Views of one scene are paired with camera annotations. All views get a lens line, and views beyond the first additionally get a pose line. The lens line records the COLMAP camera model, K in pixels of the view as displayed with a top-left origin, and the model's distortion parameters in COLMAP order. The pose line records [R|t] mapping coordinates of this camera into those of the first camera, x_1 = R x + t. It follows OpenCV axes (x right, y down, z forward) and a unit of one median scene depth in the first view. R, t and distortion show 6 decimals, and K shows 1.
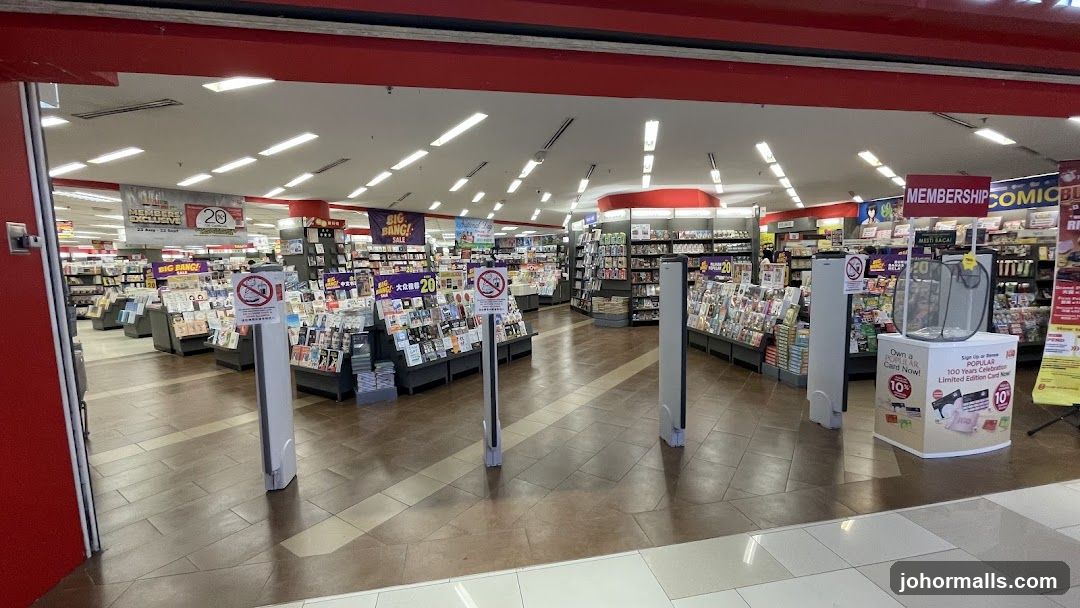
lens RADIAL K [[434.3, 0, 540.0], [0, 434.3, 304.0], [0, 0, 1]] dist [0.001115, -0.000167]
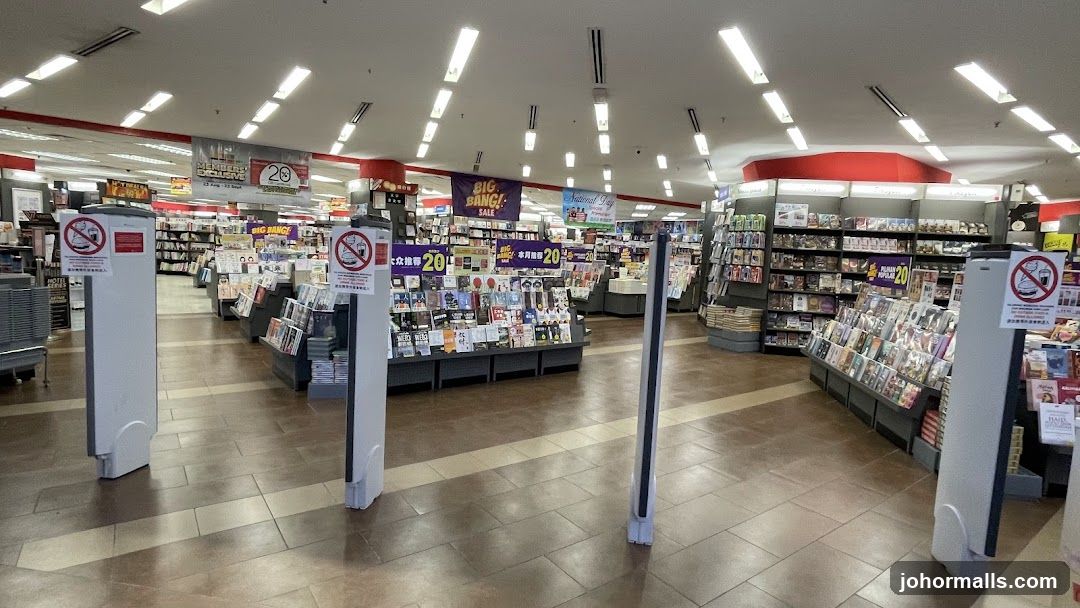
lens RADIAL K [[540.7, 0, 540.0], [0, 540.7, 304.0], [0, 0, 1]] dist [-0.002215, -0.000847]
pose [[0.942553, 0.102439, -0.317962, 0.143522], [-0.102993, 0.994567, 0.015116, -0.001614], [0.317783, 0.018500, 0.947983, 0.084920]]
